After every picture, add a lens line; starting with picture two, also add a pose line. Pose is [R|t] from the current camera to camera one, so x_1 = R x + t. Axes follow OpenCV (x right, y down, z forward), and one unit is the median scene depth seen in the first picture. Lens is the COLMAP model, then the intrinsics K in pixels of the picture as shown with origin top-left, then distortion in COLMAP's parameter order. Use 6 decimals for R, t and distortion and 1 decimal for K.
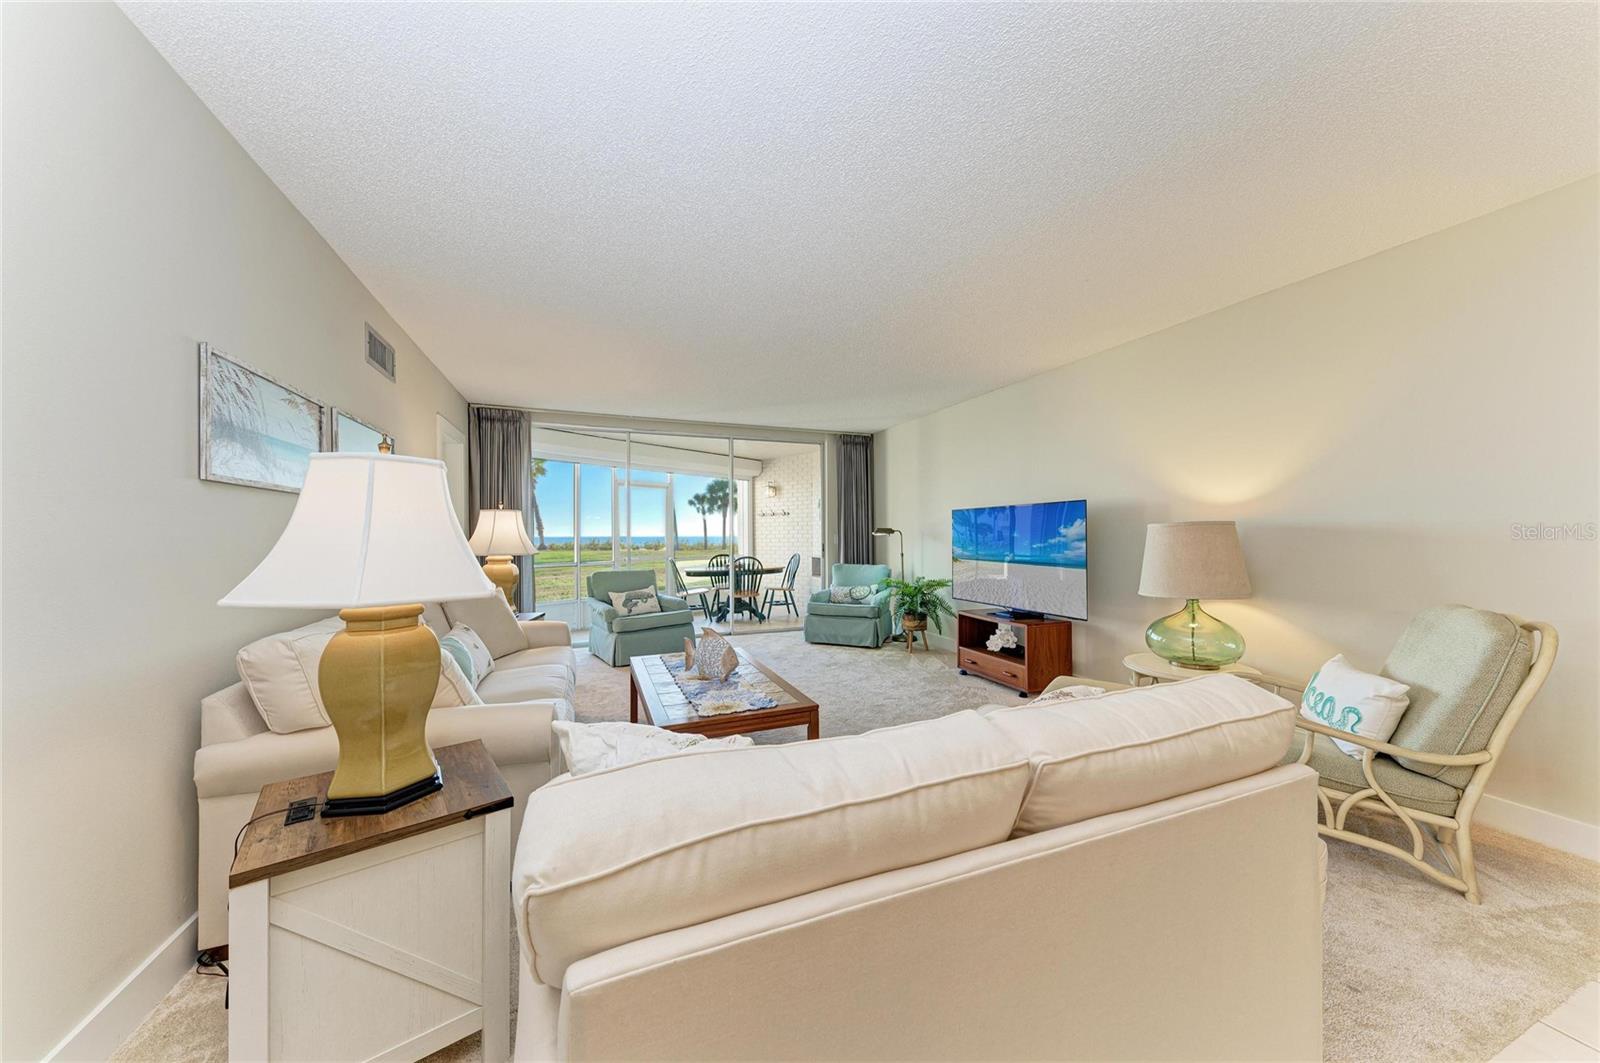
lens RADIAL K [[540.9, 0, 802.9], [0, 540.9, 534.7], [0, 0, 1]] dist [0.014770, -0.002953]
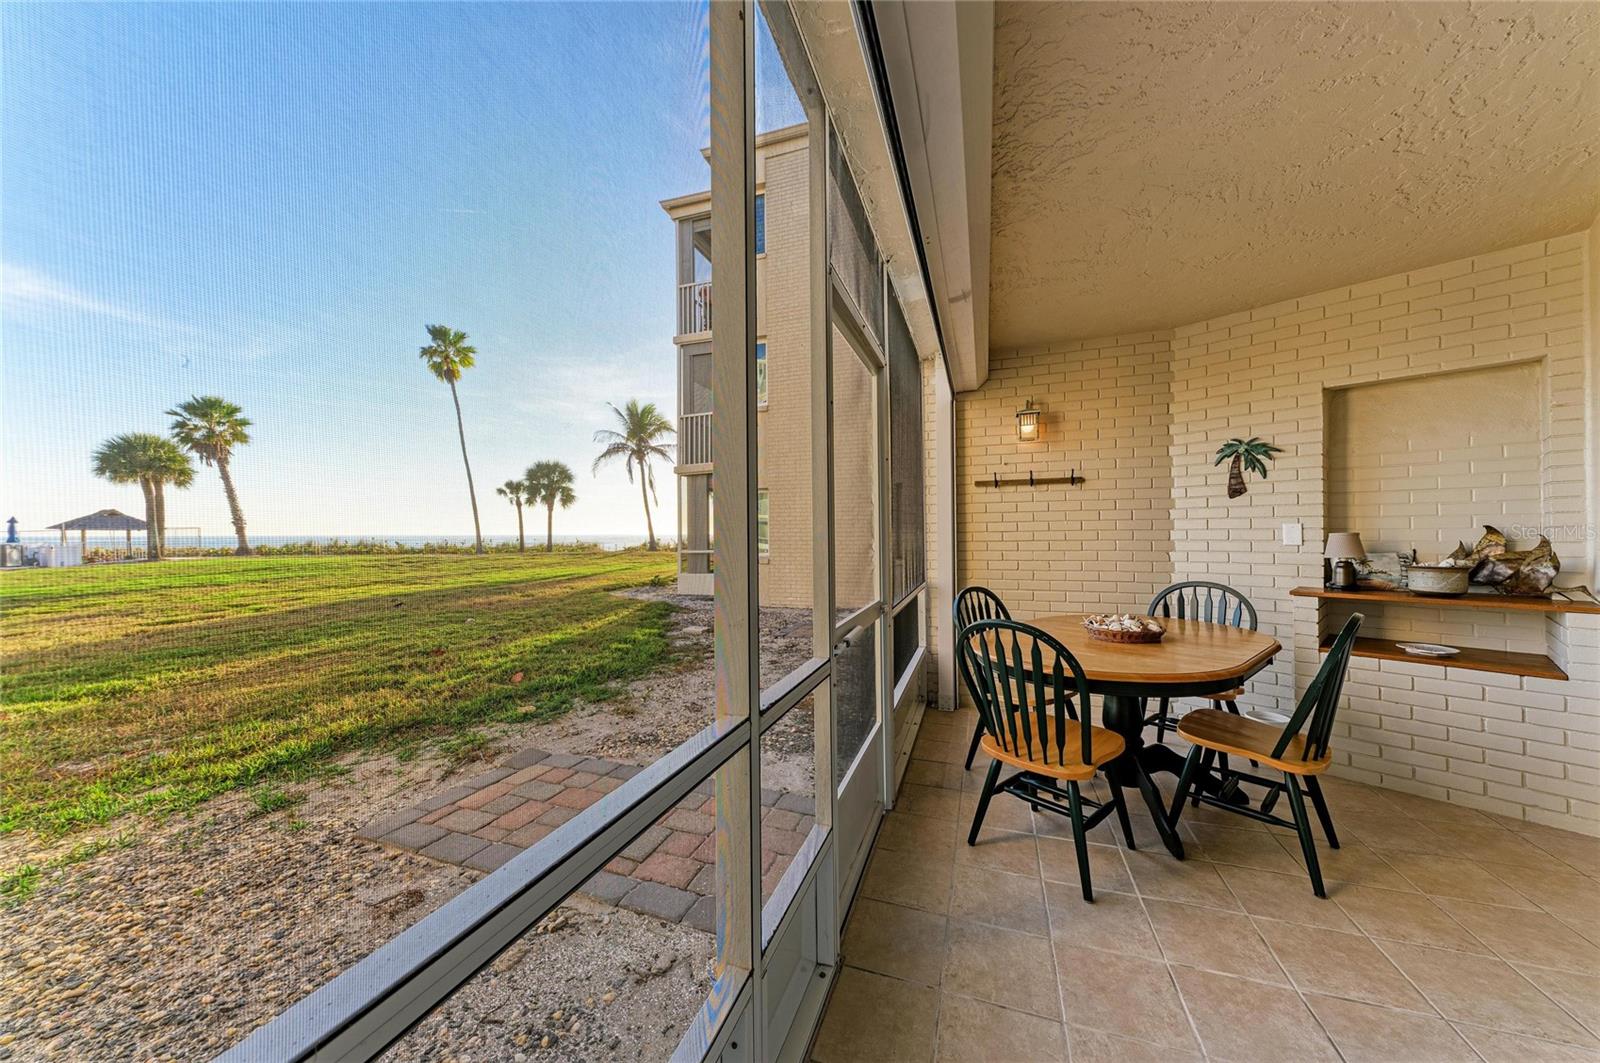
lens RADIAL K [[540.9, 0, 800.0], [0, 540.9, 537.2], [0, 0, 1]] dist [0.014770, -0.002953]
pose [[0.940102, 0.002948, 0.340880, -0.509456], [-0.004410, 0.999984, 0.003514, -0.000743], [-0.340864, -0.004807, 0.940100, 1.035862]]
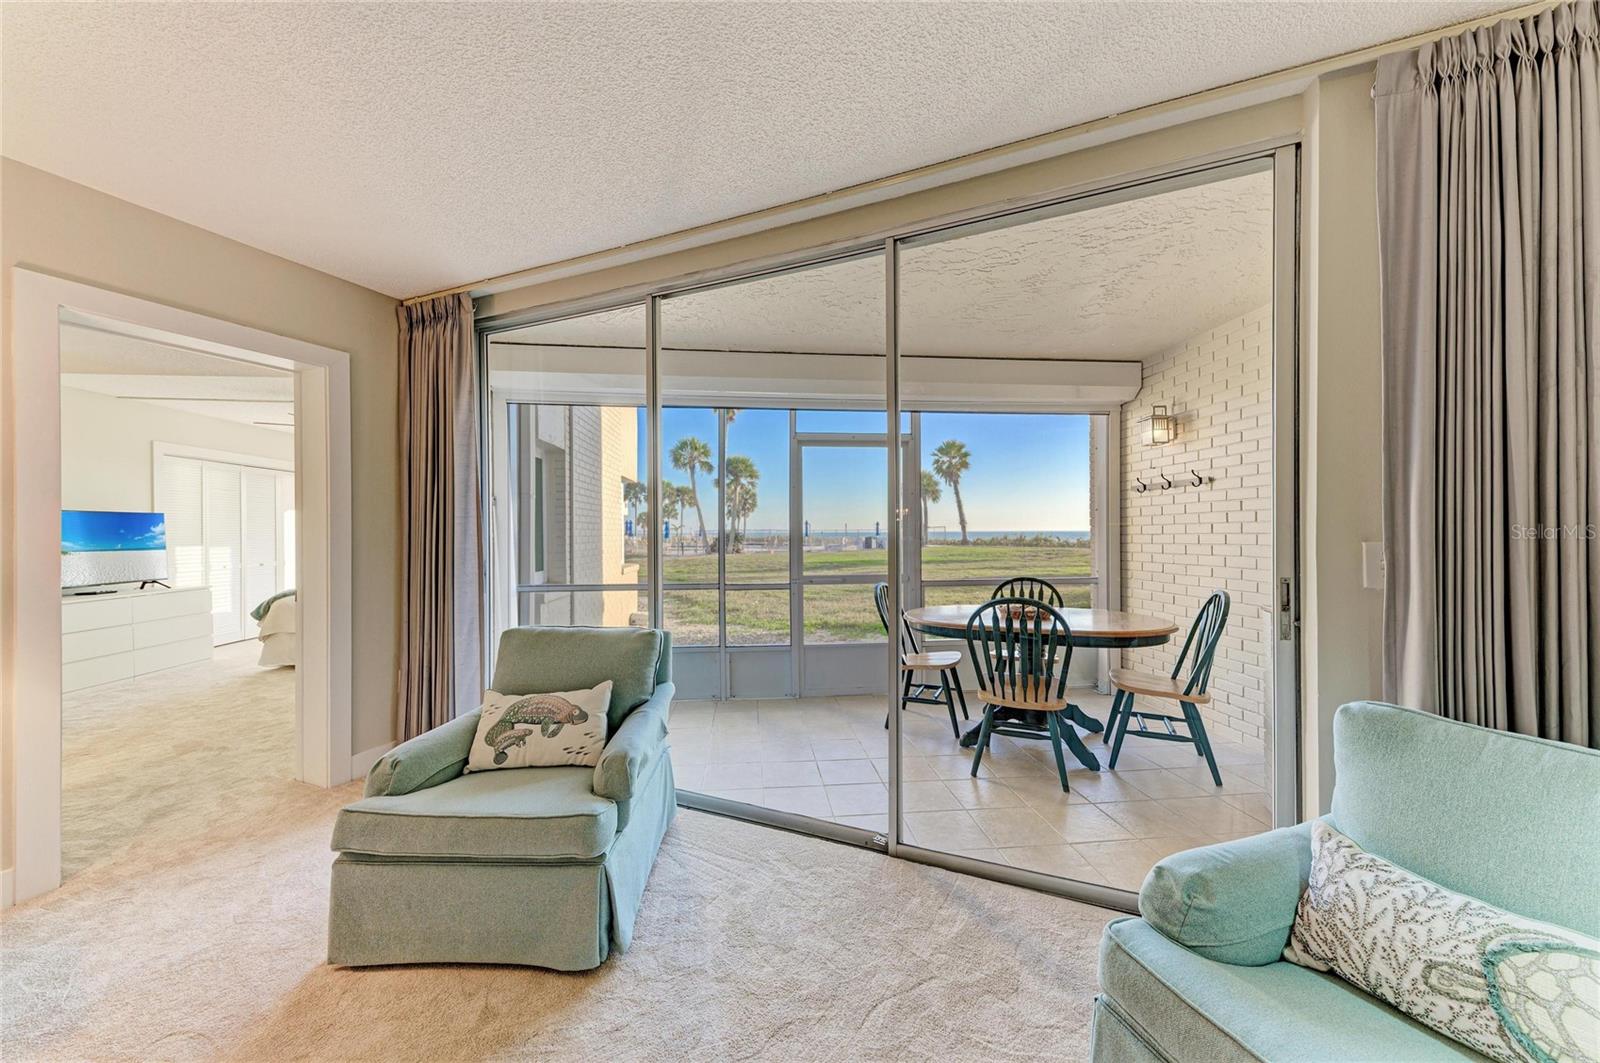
lens RADIAL K [[540.9, 0, 800.6], [0, 540.9, 534.4], [0, 0, 1]] dist [0.014770, -0.002953]
pose [[0.703969, 0.006071, -0.710205, 0.061568], [0.000702, 0.999957, 0.009244, -0.006774], [0.710231, -0.007006, 0.703934, 0.768490]]
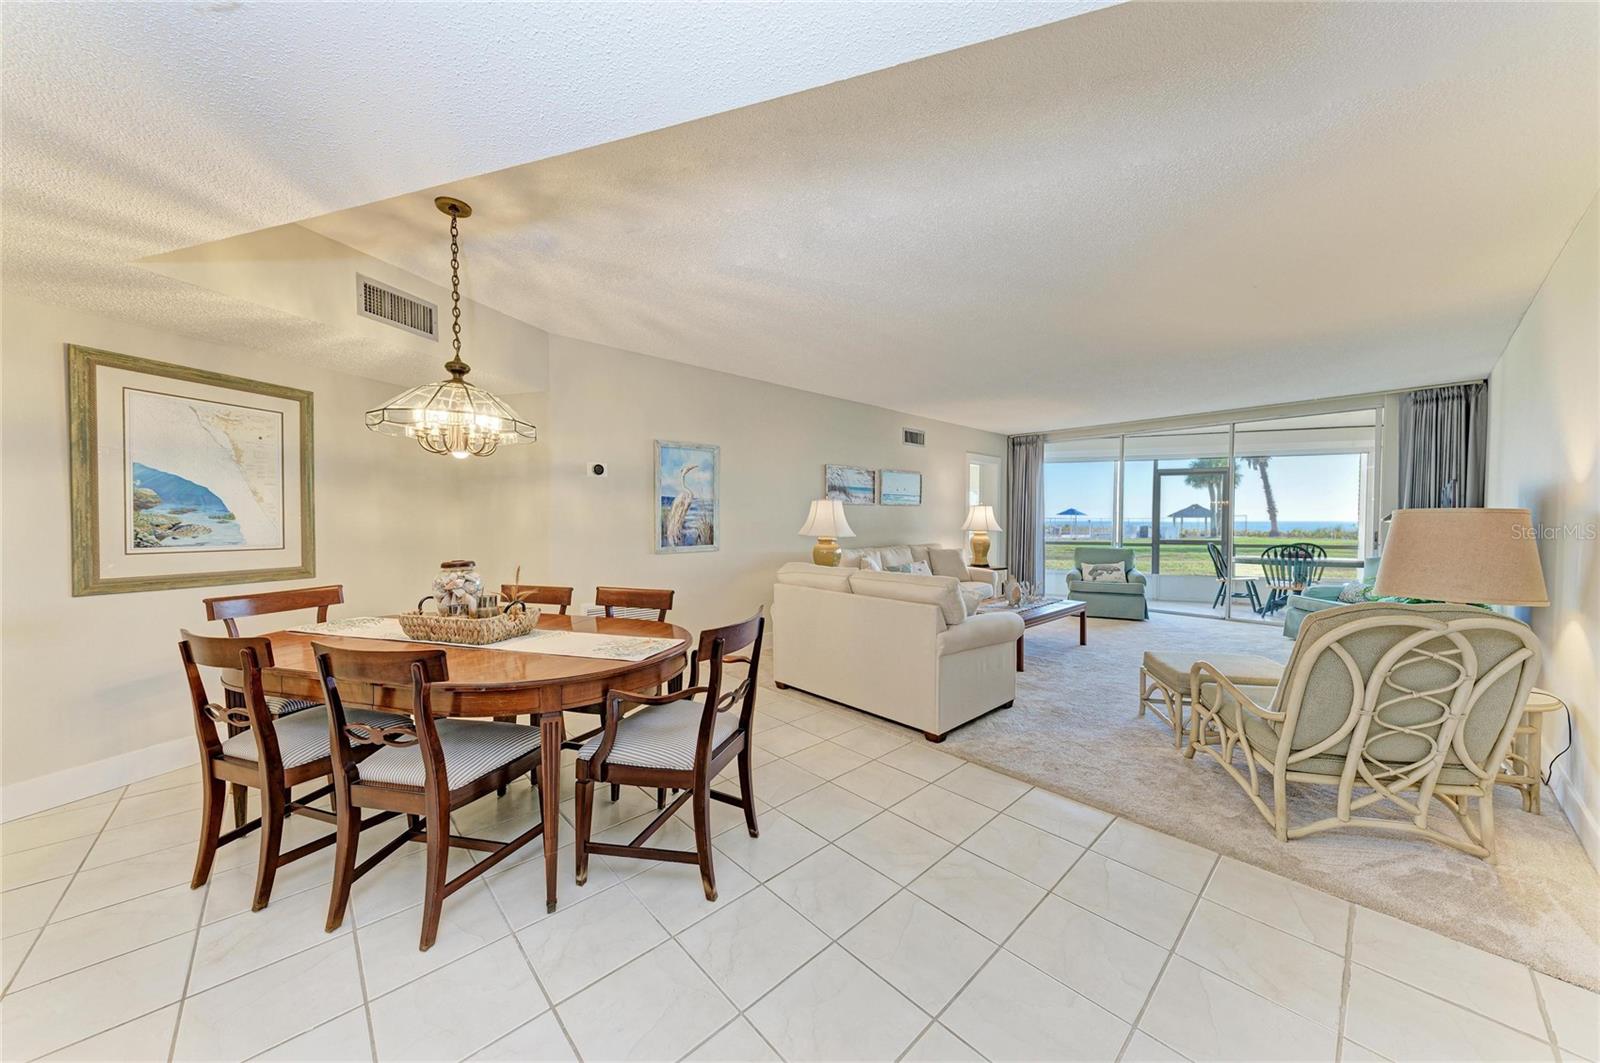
lens RADIAL K [[540.9, 0, 795.4], [0, 540.9, 533.9], [0, 0, 1]] dist [0.014770, -0.002953]
pose [[0.345154, 0.031306, -0.938024, 0.563802], [-0.004506, 0.999487, 0.031699, -0.003606], [0.938535, -0.006714, 0.345118, -0.106552]]
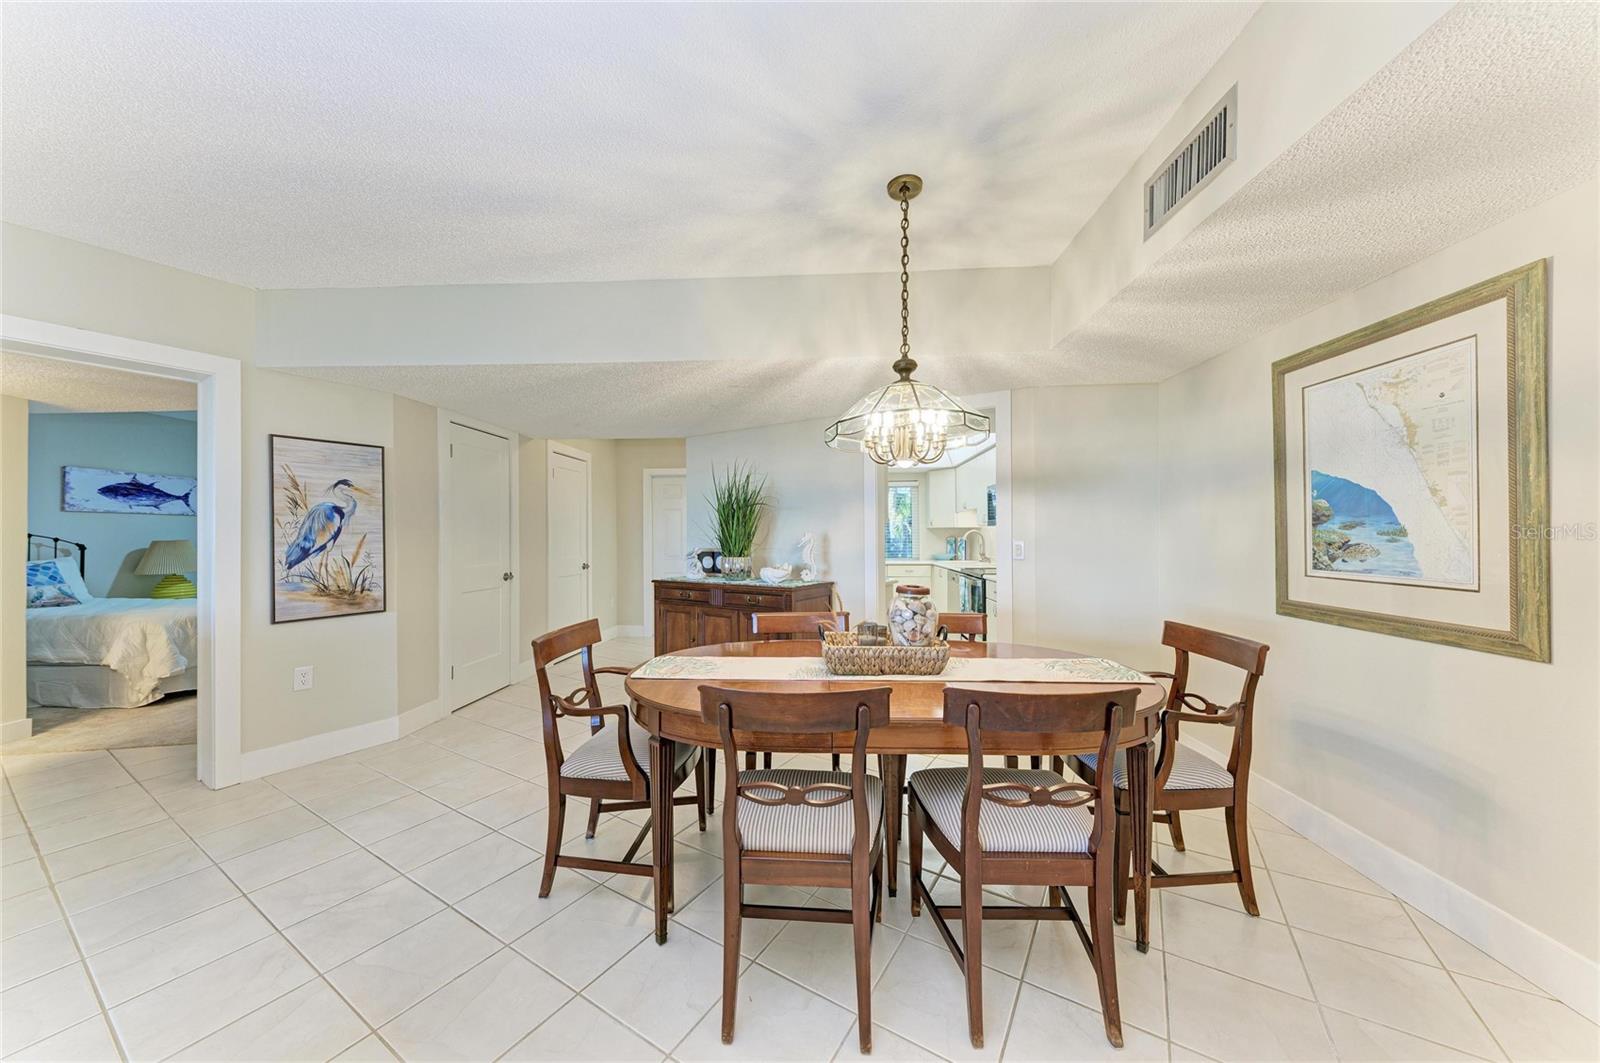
lens RADIAL K [[540.9, 0, 804.1], [0, 540.9, 532.2], [0, 0, 1]] dist [0.014770, -0.002953]
pose [[-0.584096, 0.018628, 0.811471, -0.097428], [0.009914, 0.999826, -0.015816, 0.000384], [-0.811624, -0.001193, -0.584179, 0.045419]]
